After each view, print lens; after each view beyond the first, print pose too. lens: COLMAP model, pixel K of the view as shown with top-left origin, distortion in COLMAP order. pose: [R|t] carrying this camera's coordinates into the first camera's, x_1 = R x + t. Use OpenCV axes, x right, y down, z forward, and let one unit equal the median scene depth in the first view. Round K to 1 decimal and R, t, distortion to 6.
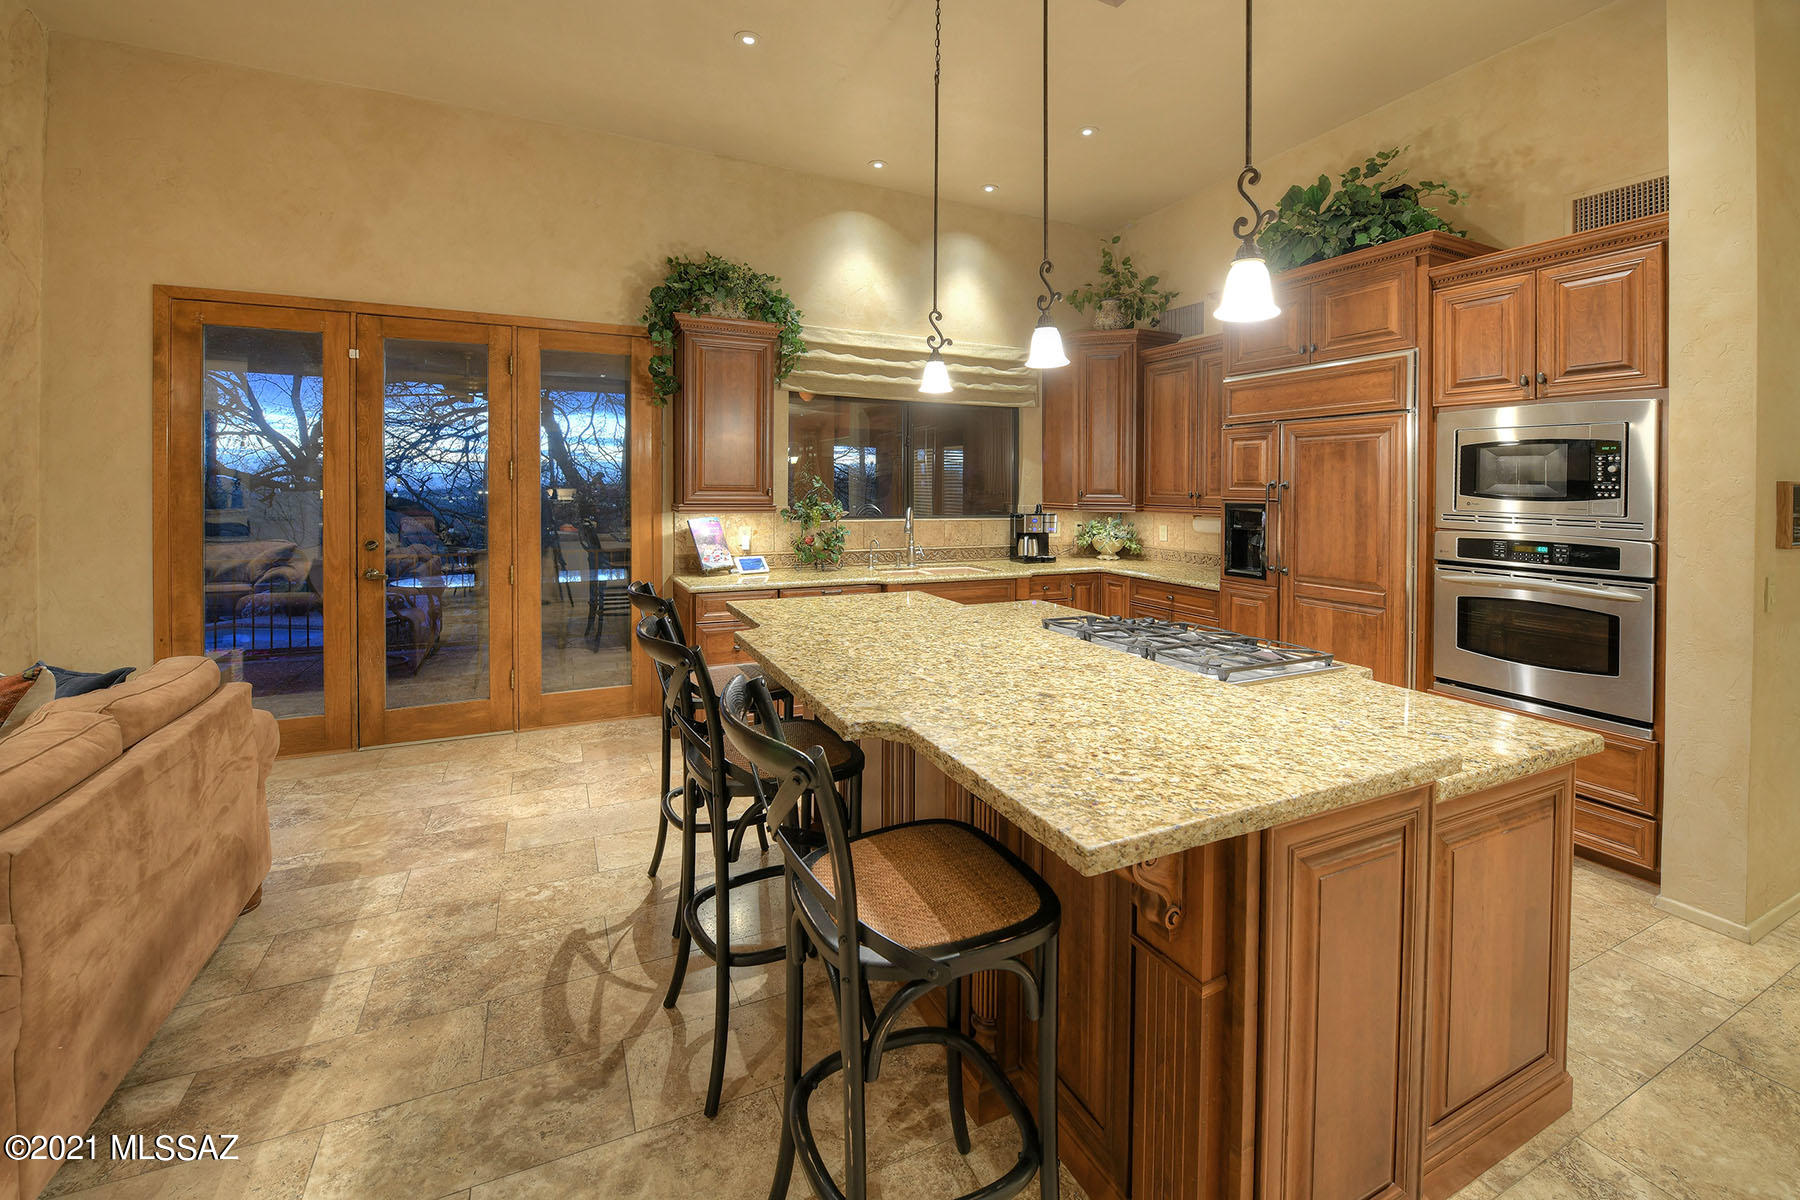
lens RADIAL K [[760.5, 0, 937.0], [0, 760.5, 493.6], [0, 0, 1]] dist [-0.018015, -0.001043]
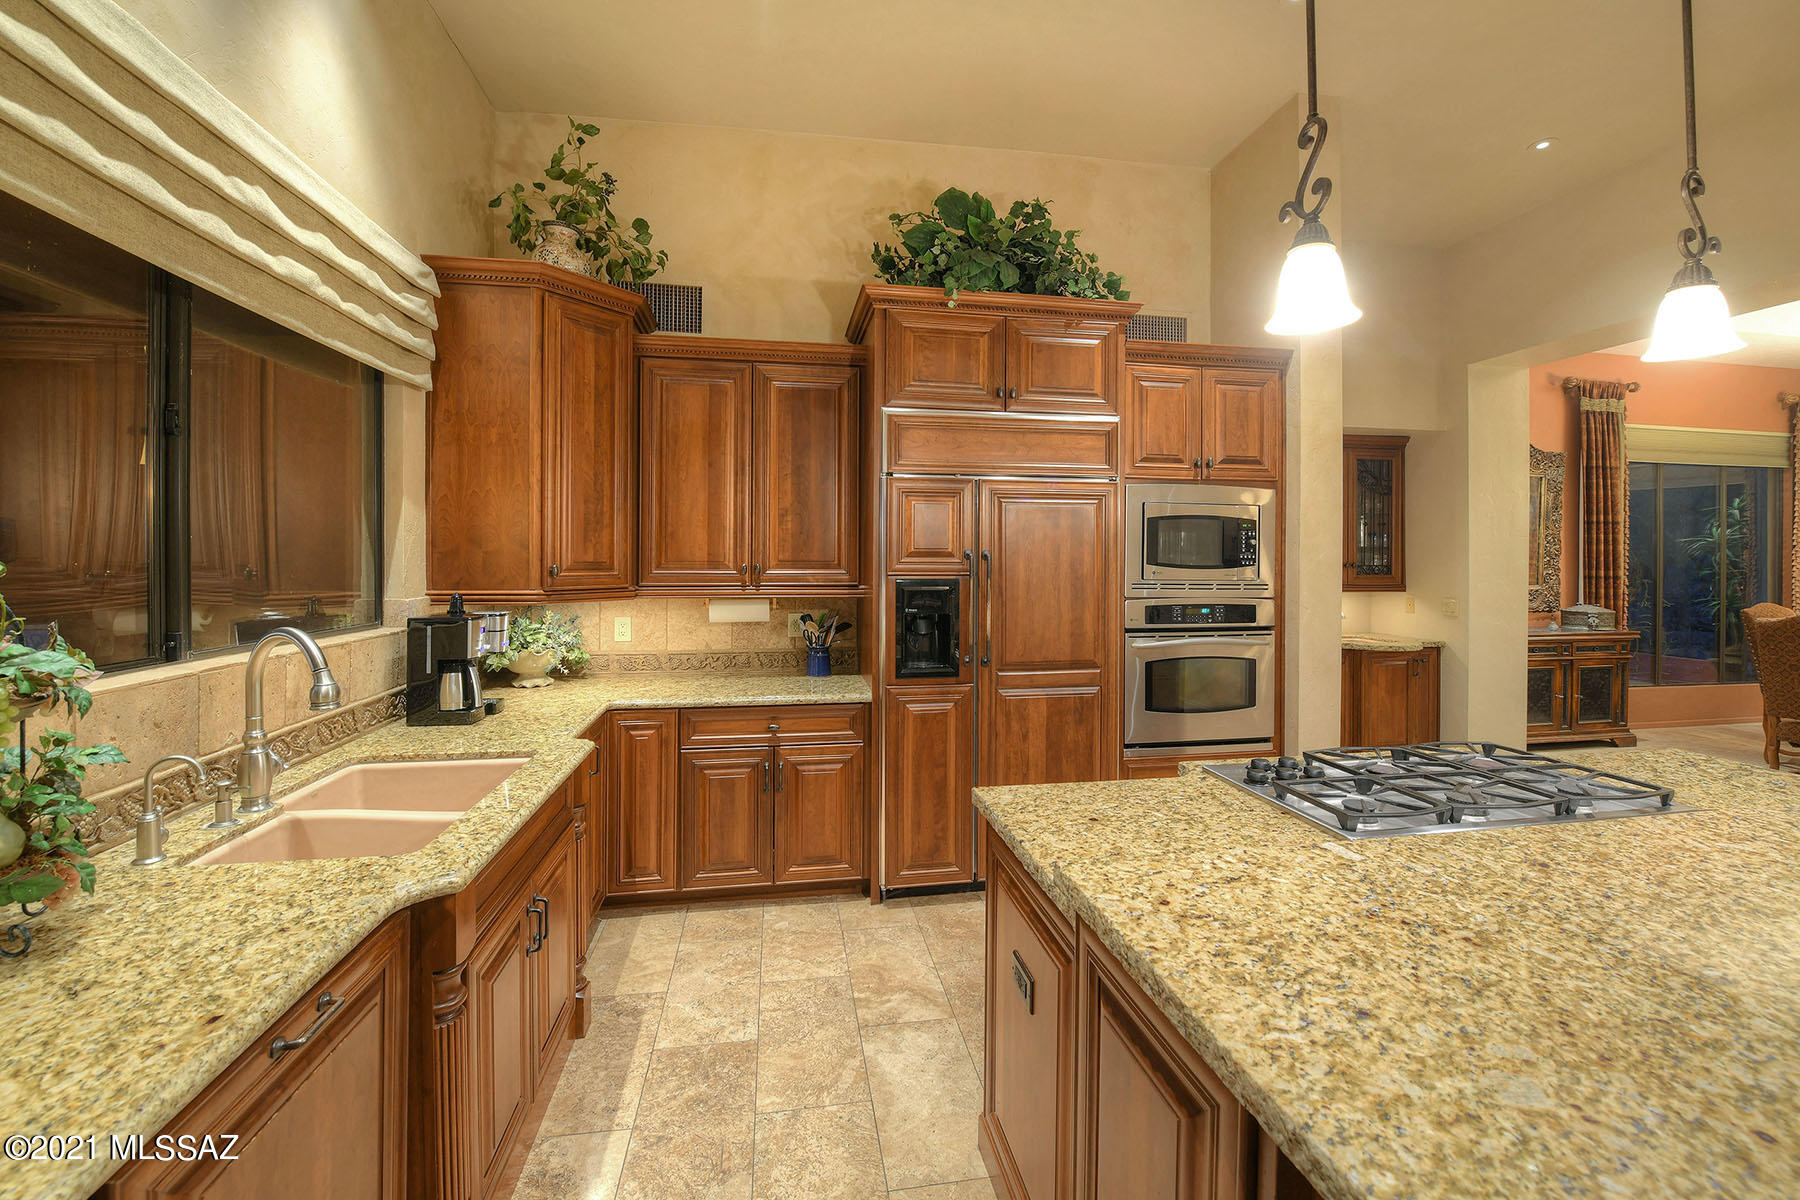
lens RADIAL K [[760.5, 0, 906.4], [0, 760.5, 550.9], [0, 0, 1]] dist [-0.018015, -0.001043]
pose [[0.270967, -0.004645, 0.962578, -0.316458], [0.004447, 0.999984, 0.003573, -0.017679], [-0.962578, 0.003313, 0.270983, 0.771069]]
